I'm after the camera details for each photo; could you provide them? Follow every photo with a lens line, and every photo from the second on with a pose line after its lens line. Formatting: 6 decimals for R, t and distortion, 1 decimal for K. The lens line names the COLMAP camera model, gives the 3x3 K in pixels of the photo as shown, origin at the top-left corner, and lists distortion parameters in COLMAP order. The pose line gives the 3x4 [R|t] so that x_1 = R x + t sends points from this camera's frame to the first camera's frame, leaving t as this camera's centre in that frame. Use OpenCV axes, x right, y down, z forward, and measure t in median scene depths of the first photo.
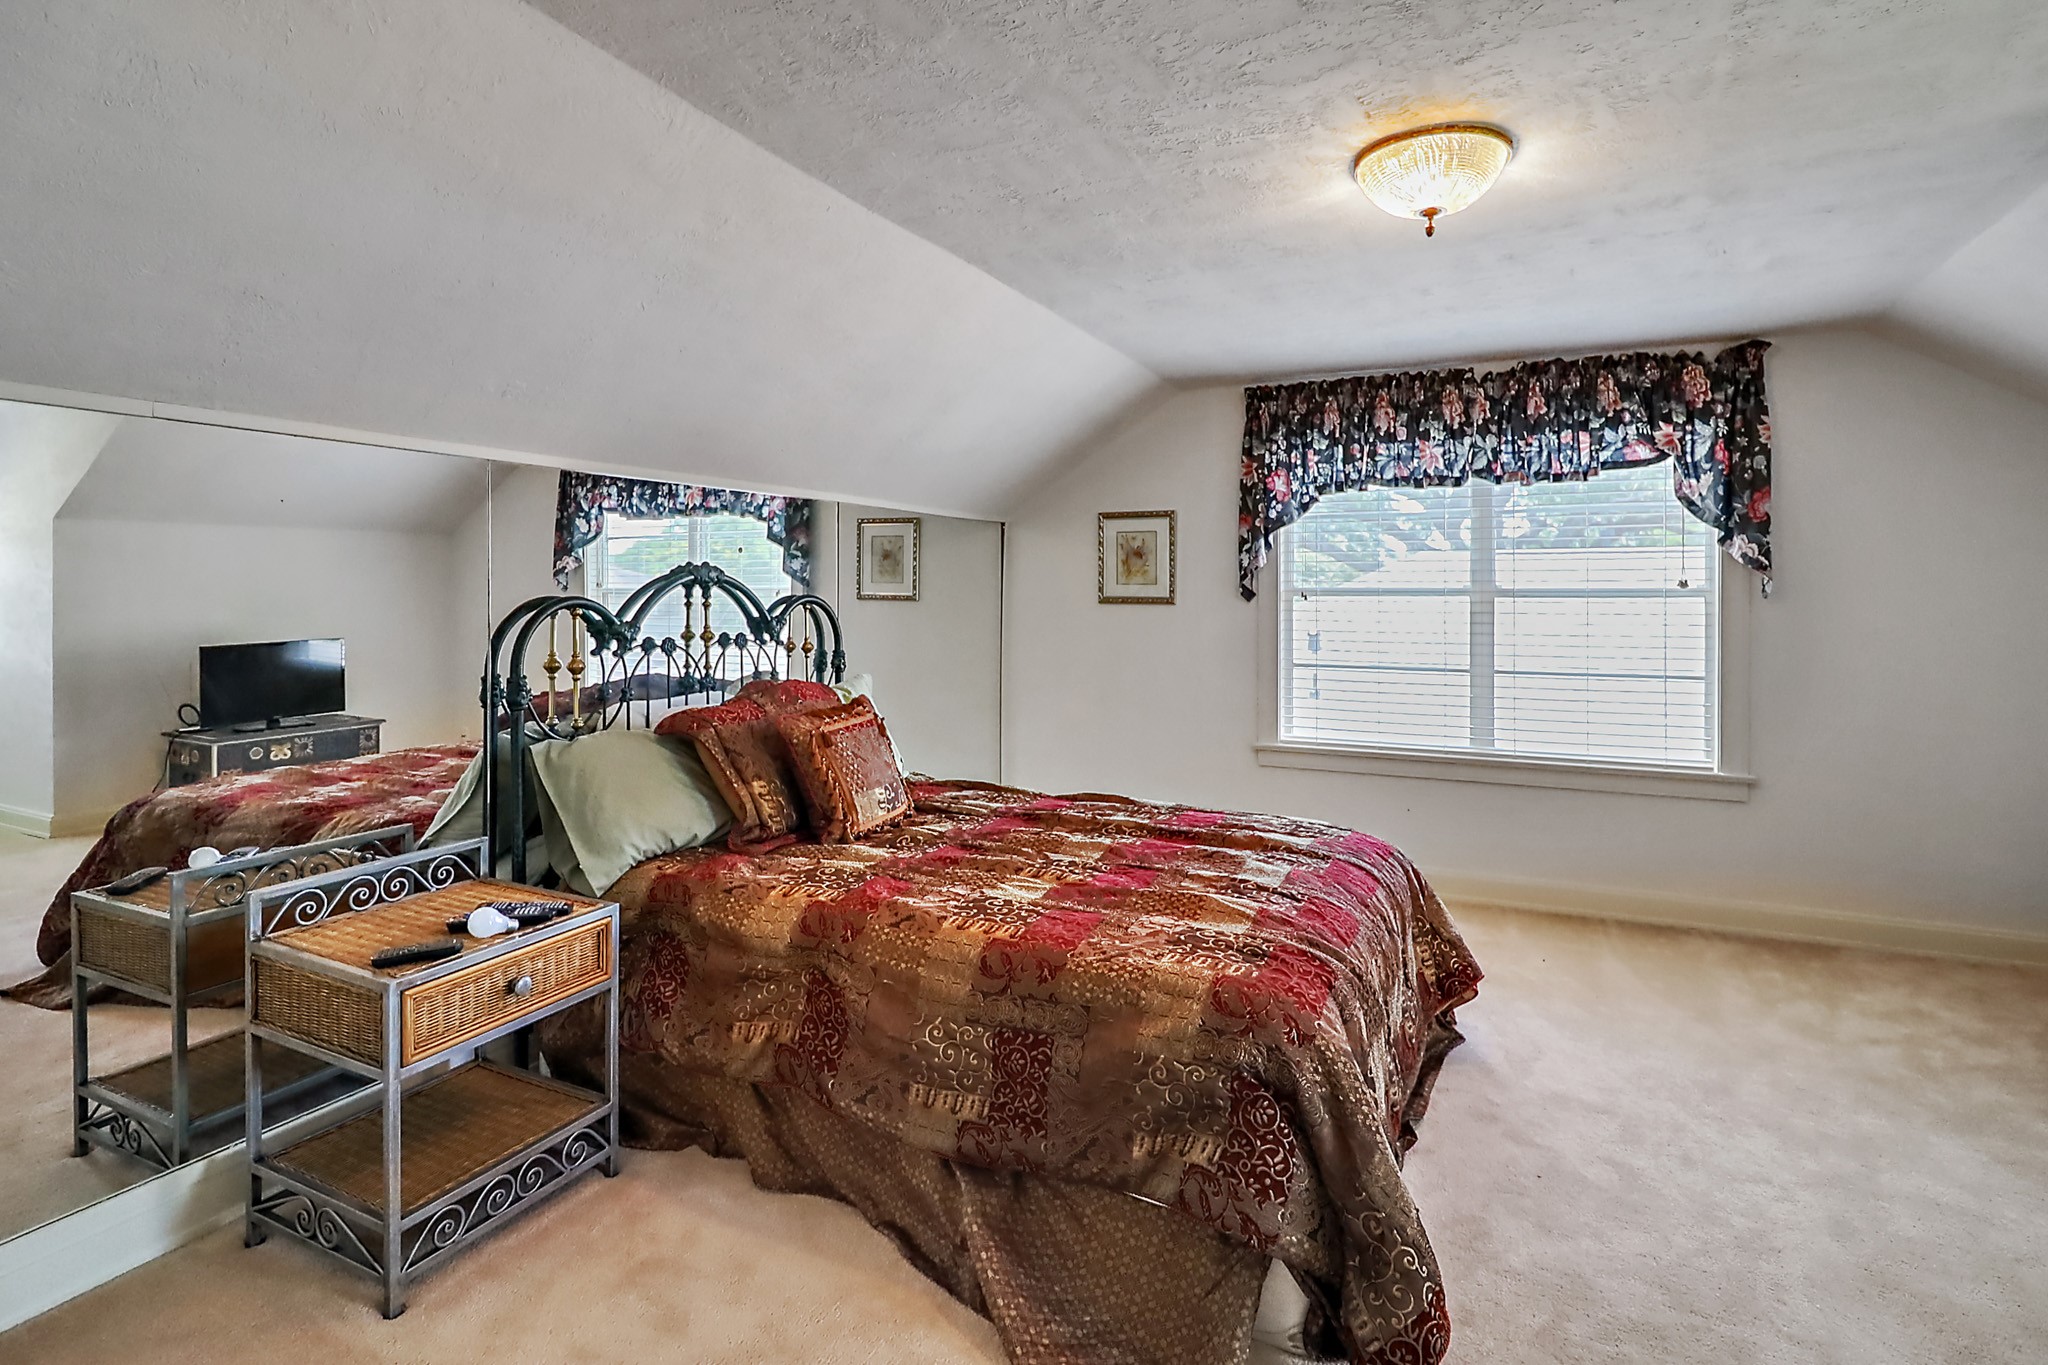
lens RADIAL K [[1013.1, 0, 1027.8], [0, 1013.1, 586.0], [0, 0, 1]] dist [0.001203, -0.000056]
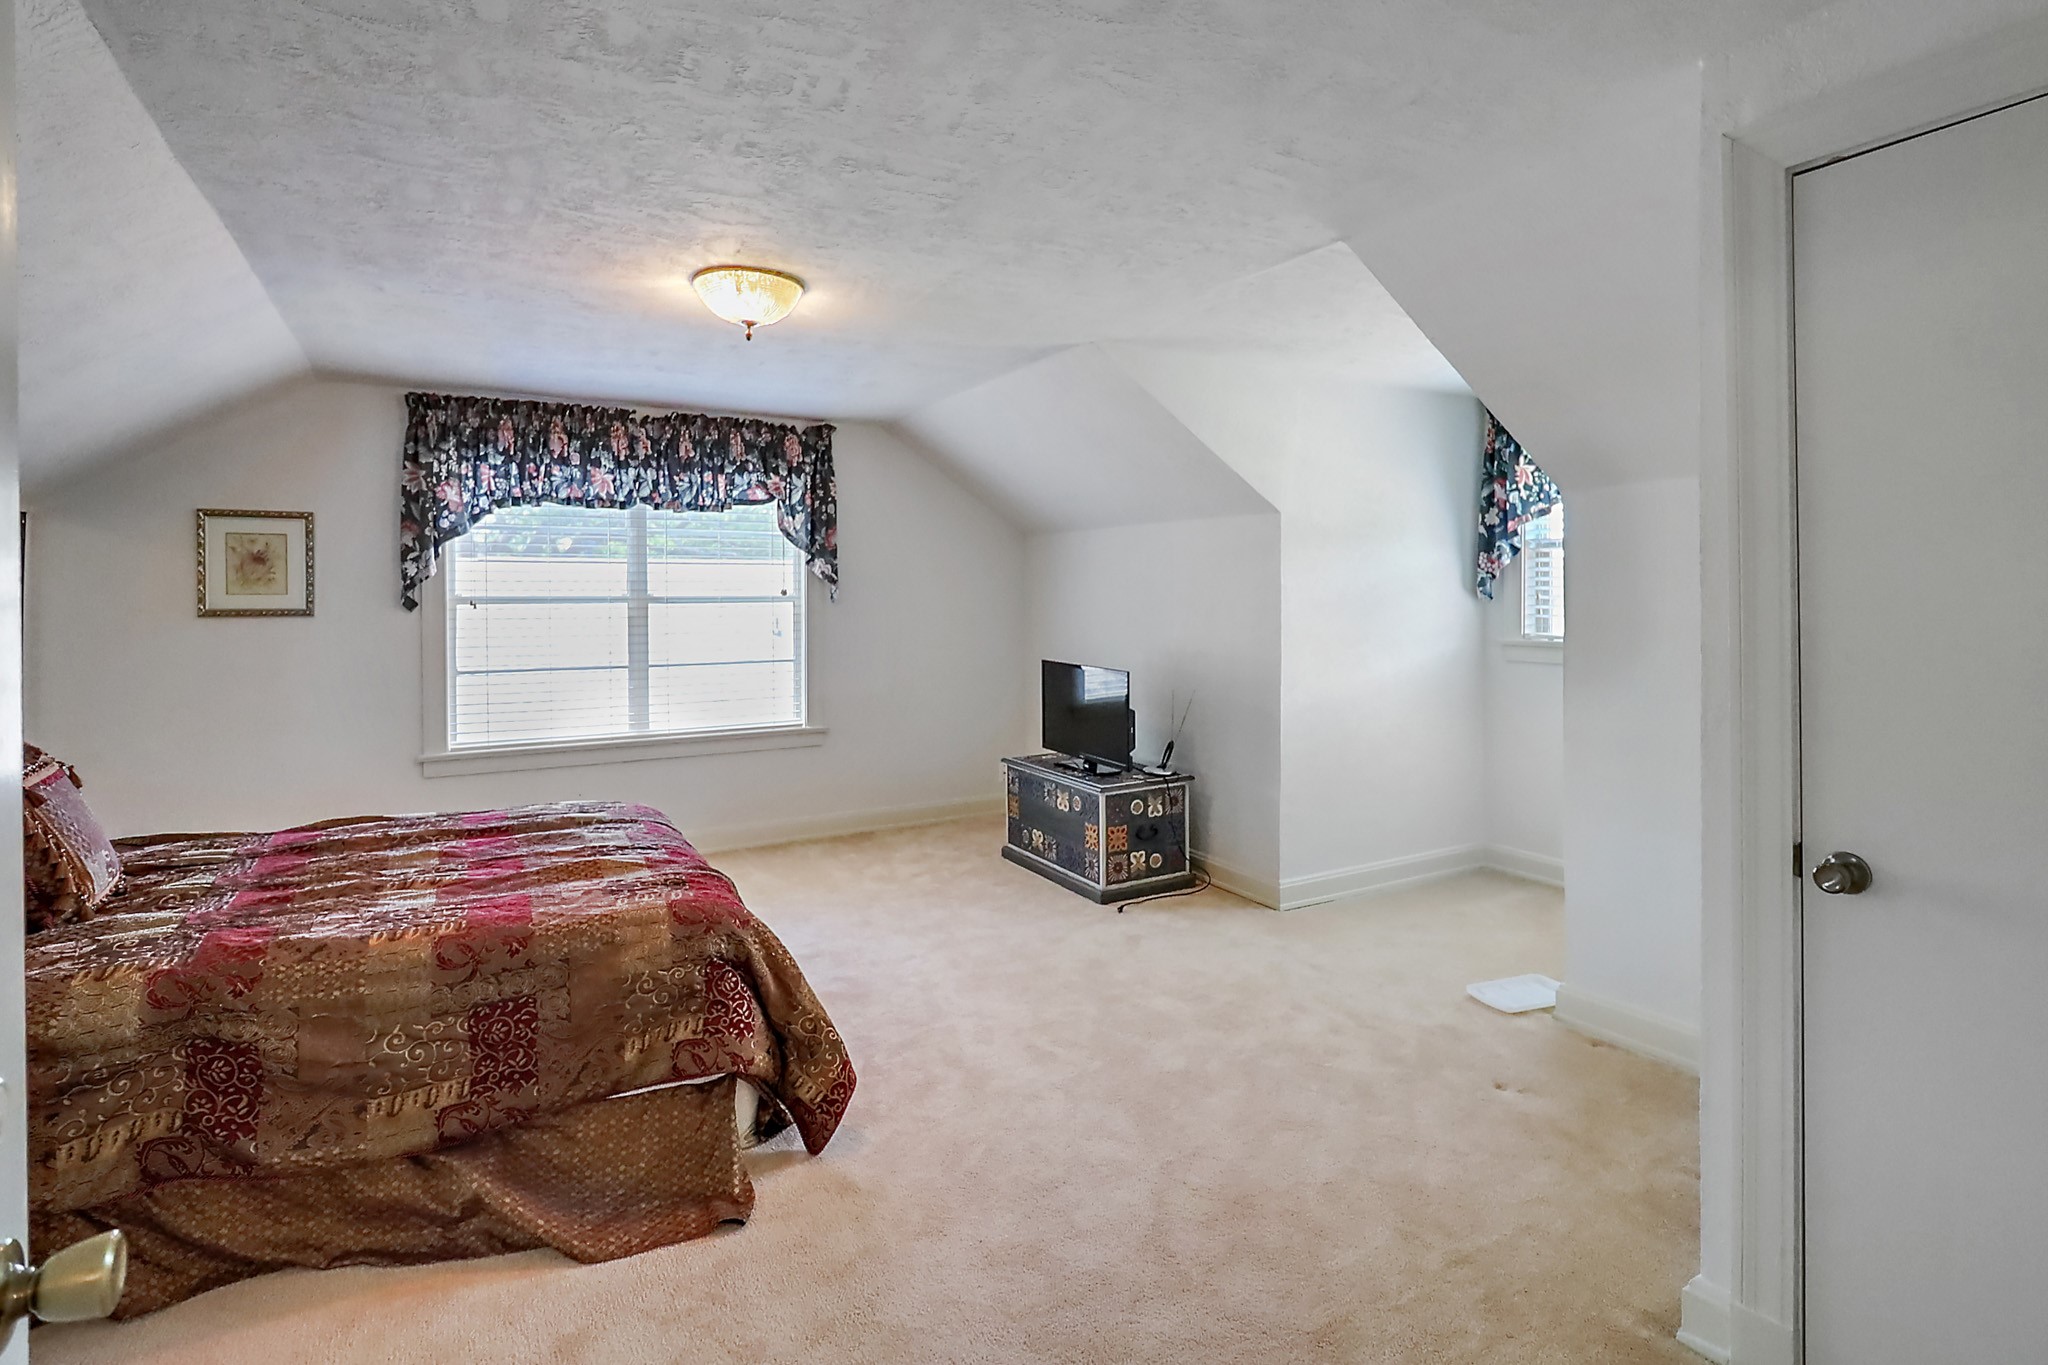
lens RADIAL K [[1013.1, 0, 1027.8], [0, 1013.1, 586.0], [0, 0, 1]] dist [0.001203, -0.000056]
pose [[0.565757, 0.002902, 0.824567, -0.292165], [0.002455, 0.999983, -0.005204, -0.002997], [-0.824568, 0.004969, 0.565741, -0.047710]]
